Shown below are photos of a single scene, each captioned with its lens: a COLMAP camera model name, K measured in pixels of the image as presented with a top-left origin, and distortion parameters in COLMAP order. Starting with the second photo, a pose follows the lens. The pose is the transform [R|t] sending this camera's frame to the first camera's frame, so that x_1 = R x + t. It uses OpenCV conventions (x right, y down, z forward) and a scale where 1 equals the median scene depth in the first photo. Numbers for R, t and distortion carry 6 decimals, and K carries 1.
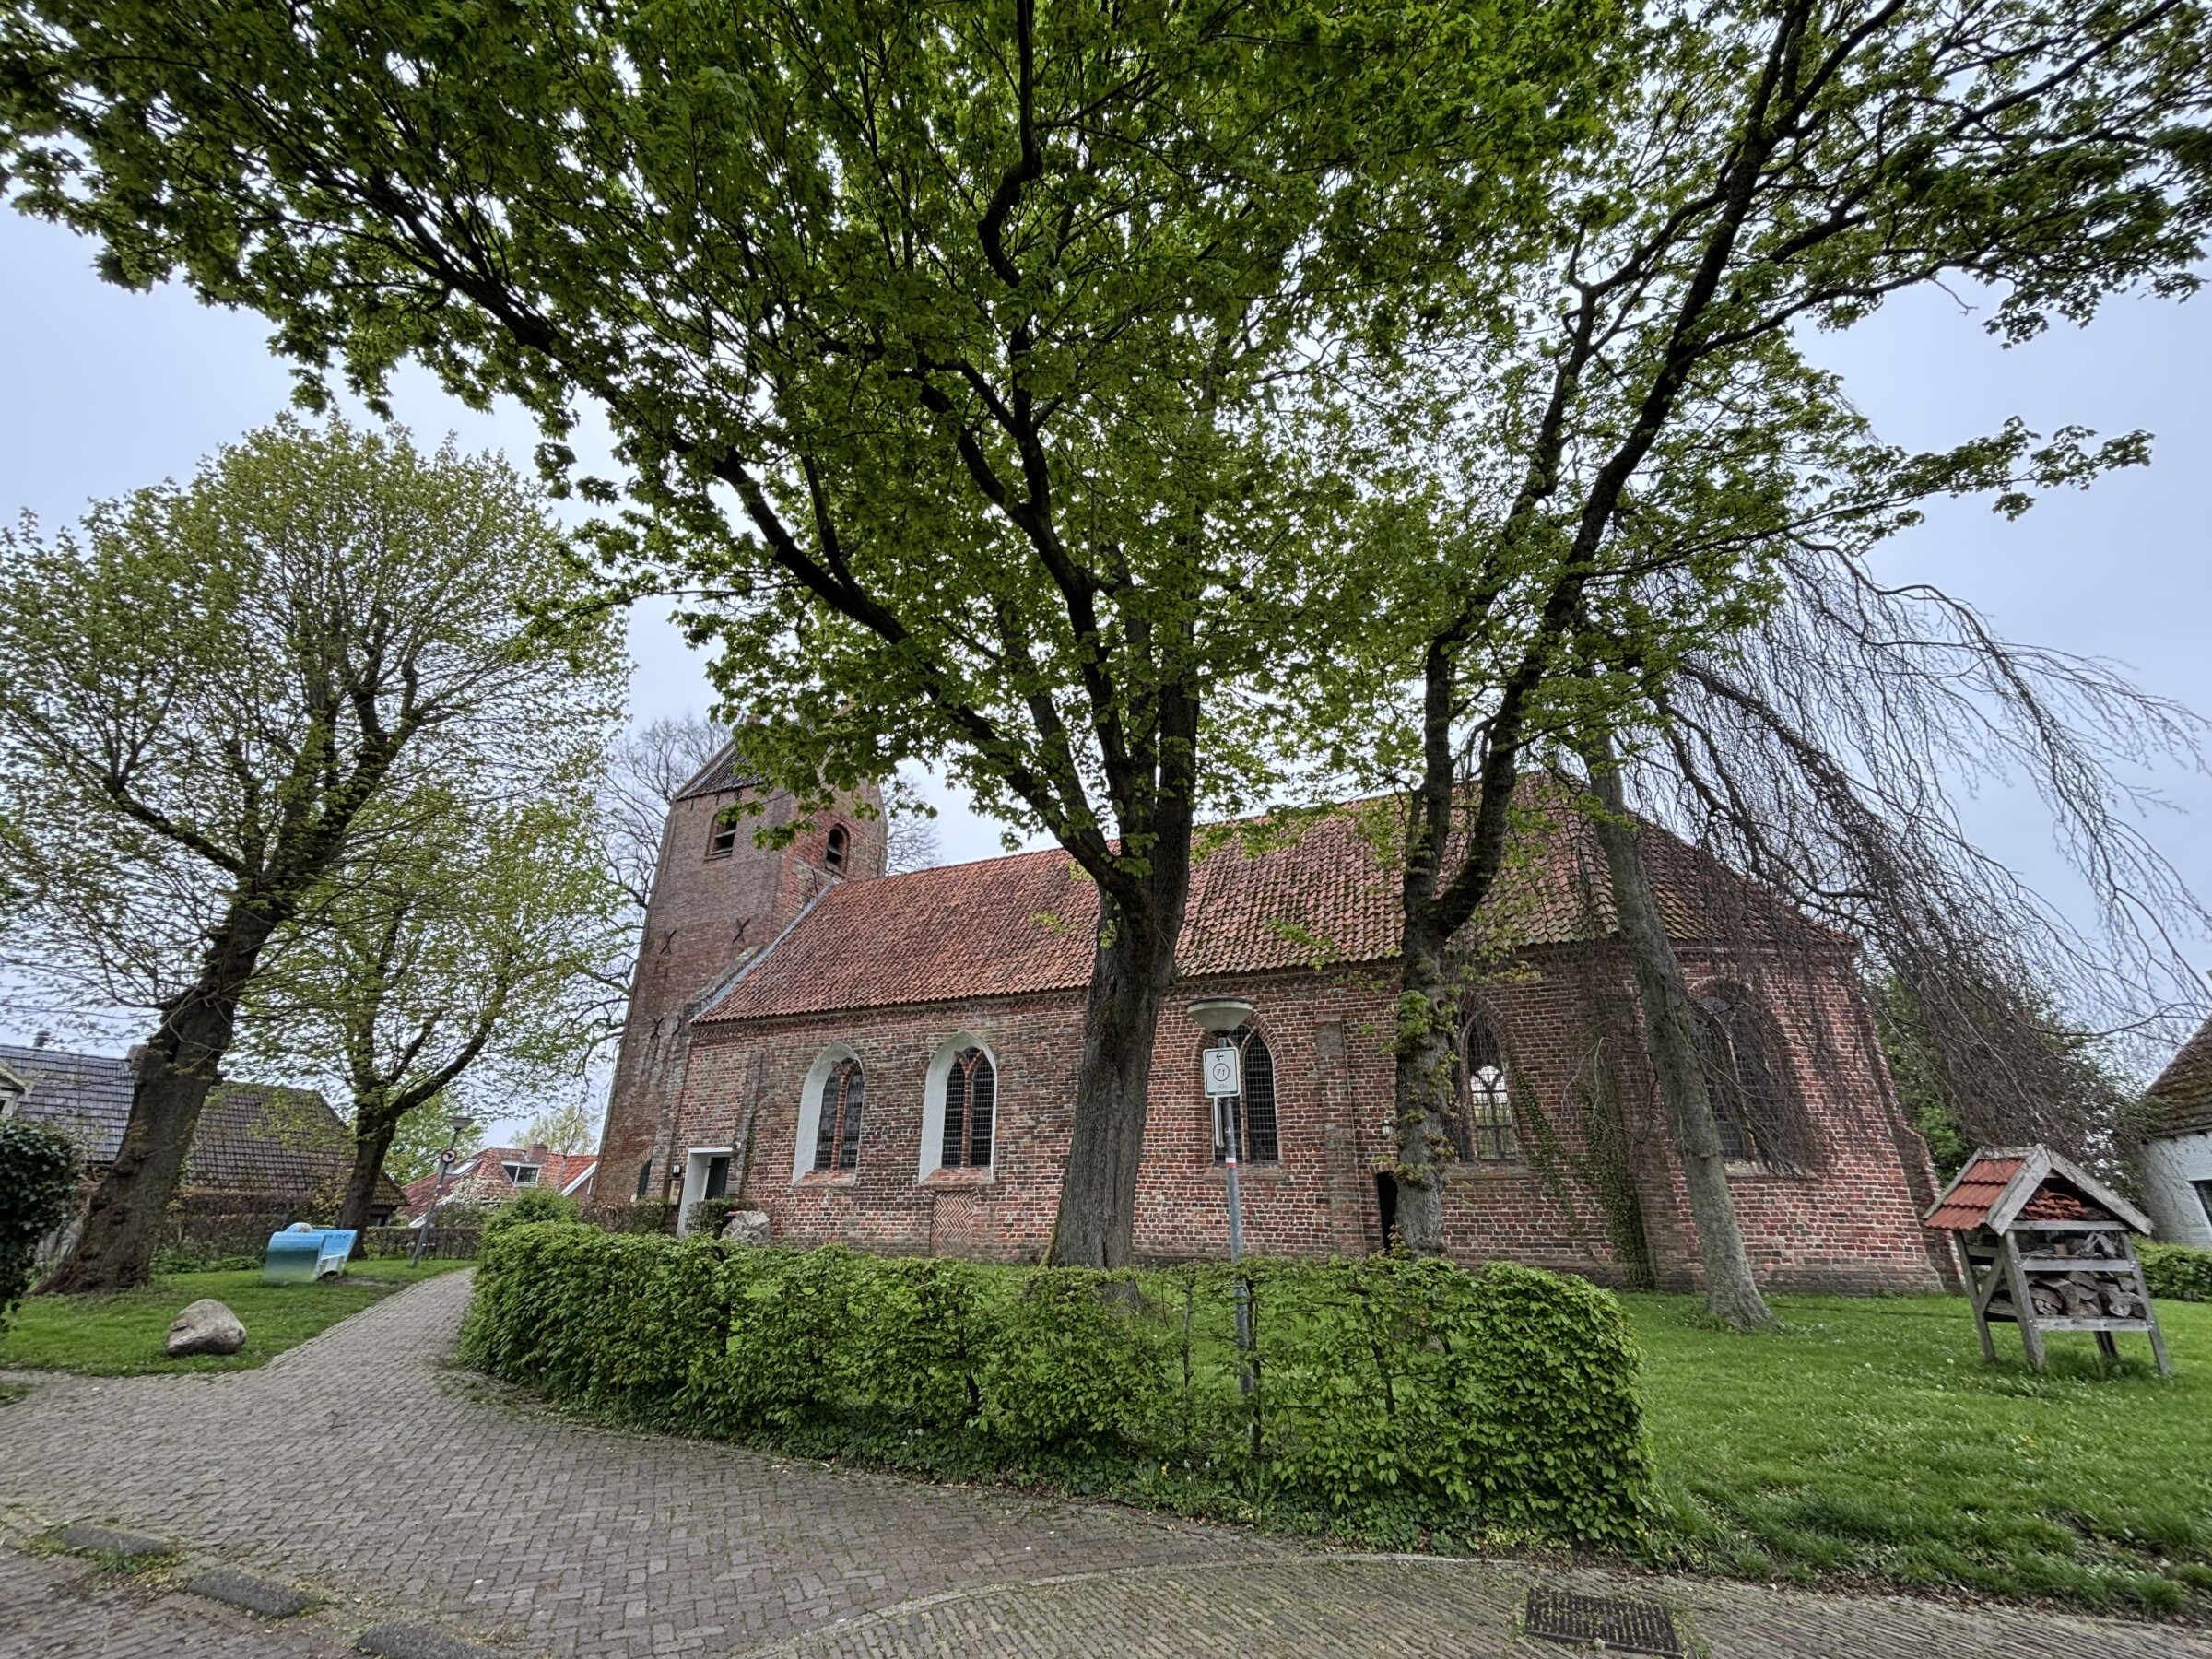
lens RADIAL K [[921.2, 0, 1106.0], [0, 921.2, 829.5], [0, 0, 1]] dist [0.002023, -0.000103]
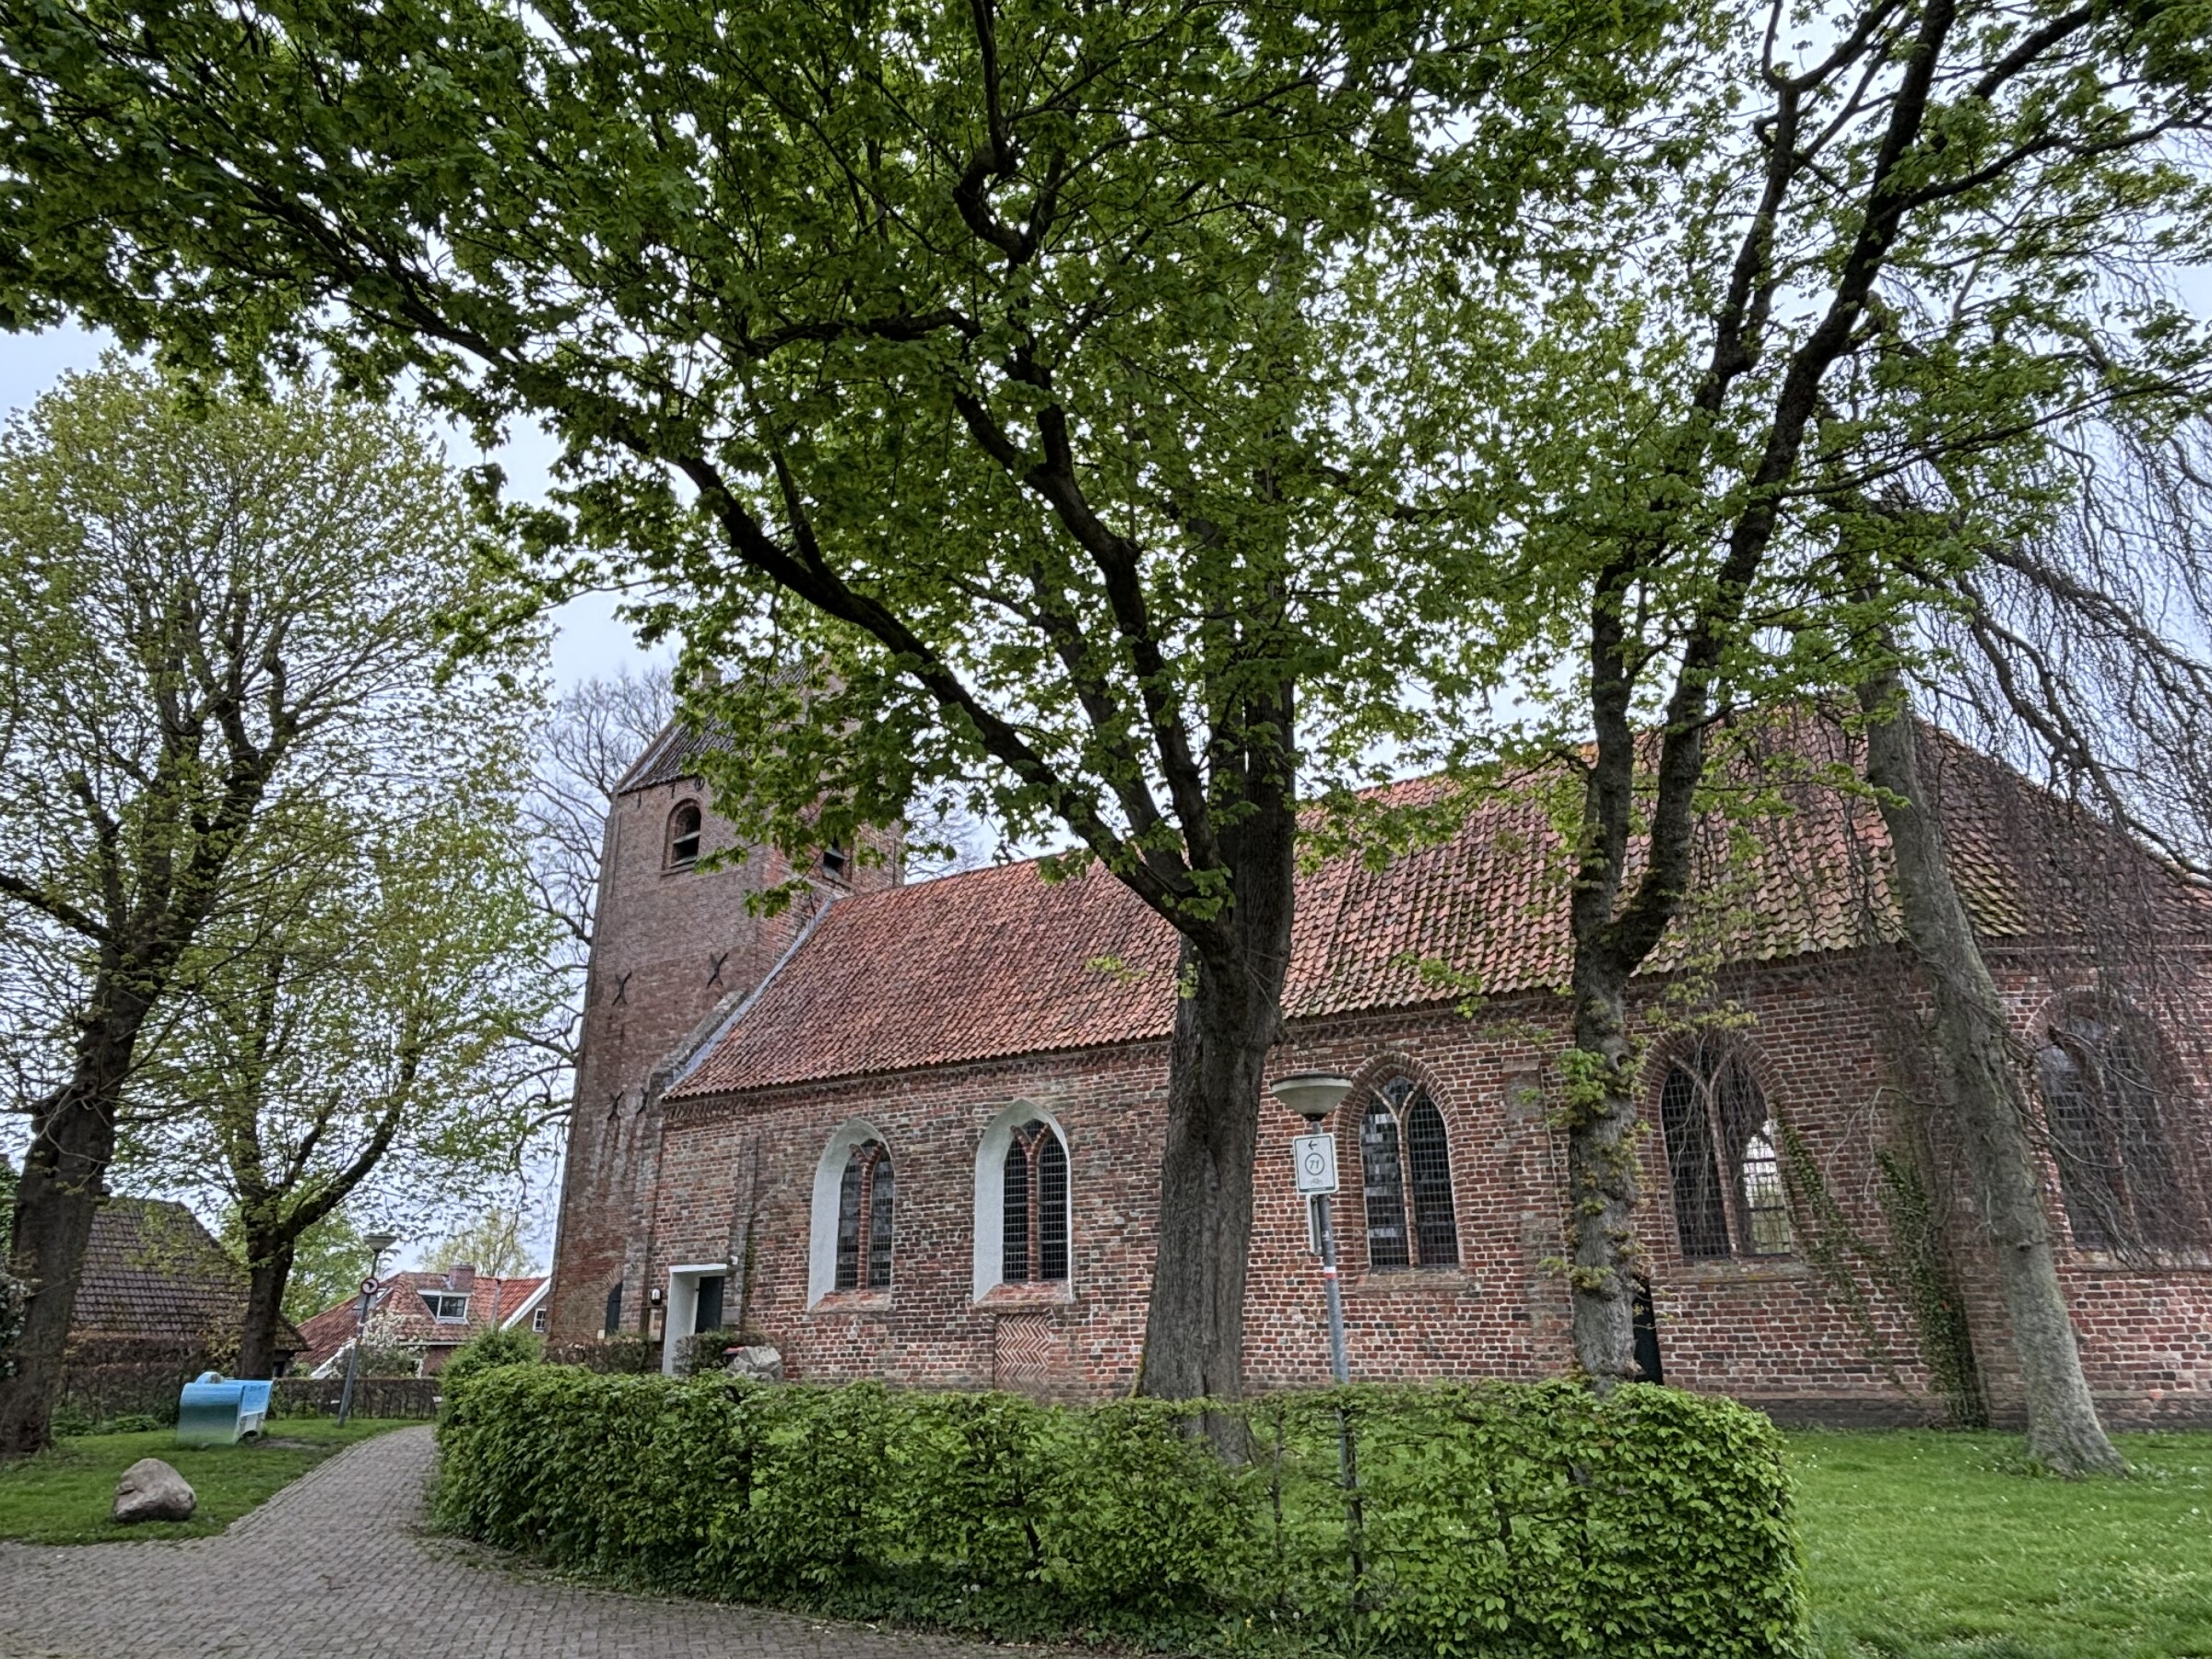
lens RADIAL K [[1397.4, 0, 1106.0], [0, 1397.4, 829.5], [0, 0, 1]] dist [0.029803, -0.032105]
pose [[0.994057, -0.054550, -0.094203, 0.042475], [0.058567, 0.997465, 0.040409, -0.053954], [0.091760, -0.045686, 0.994733, -0.138571]]
